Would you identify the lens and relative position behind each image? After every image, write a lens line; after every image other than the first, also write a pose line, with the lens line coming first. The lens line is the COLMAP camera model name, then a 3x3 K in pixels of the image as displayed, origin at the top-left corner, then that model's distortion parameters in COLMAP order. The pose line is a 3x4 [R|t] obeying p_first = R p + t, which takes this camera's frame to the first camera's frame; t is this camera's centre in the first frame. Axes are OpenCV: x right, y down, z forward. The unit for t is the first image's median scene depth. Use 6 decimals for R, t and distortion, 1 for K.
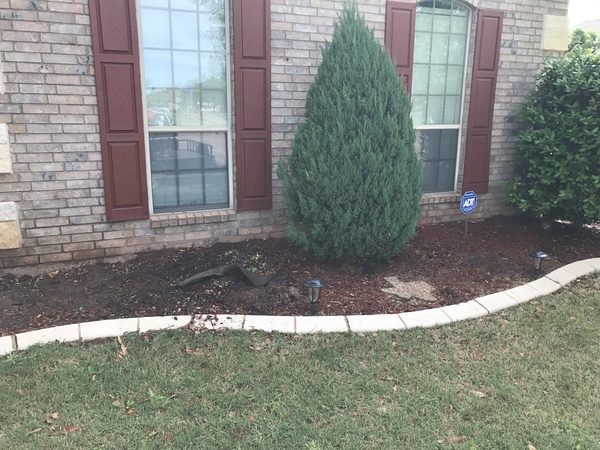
lens RADIAL K [[494.0, 0, 300.0], [0, 494.0, 225.0], [0, 0, 1]] dist [0.061514, -0.080853]
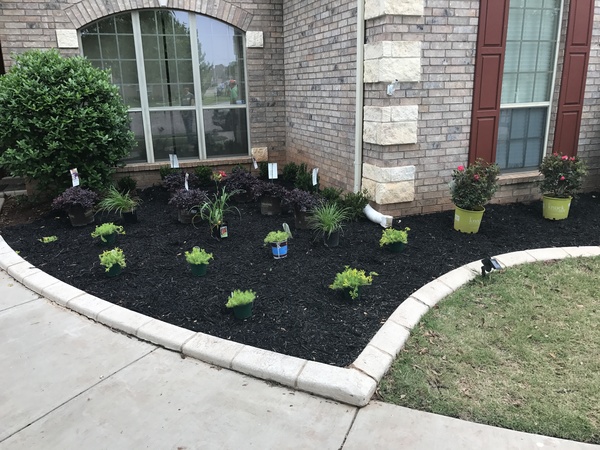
lens RADIAL K [[494.0, 0, 300.0], [0, 494.0, 225.0], [0, 0, 1]] dist [0.061514, -0.080853]
pose [[0.995487, -0.010691, -0.094292, -0.743568], [0.013330, 0.999536, 0.027394, 0.070333], [0.093956, -0.028527, 0.995168, -0.329549]]
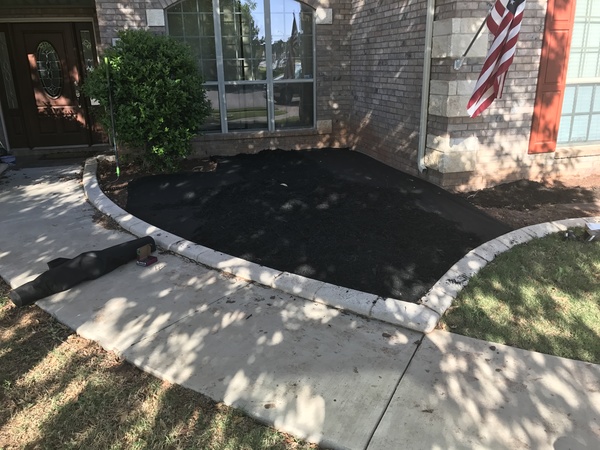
lens RADIAL K [[482.7, 0, 299.6], [0, 482.7, 217.2], [0, 0, 1]] dist [0.034115, 0.000931]
pose [[0.978661, 0.027479, -0.203634, -0.769705], [-0.014128, 0.997671, 0.066726, 0.095120], [0.204993, -0.062426, 0.976771, -0.442582]]
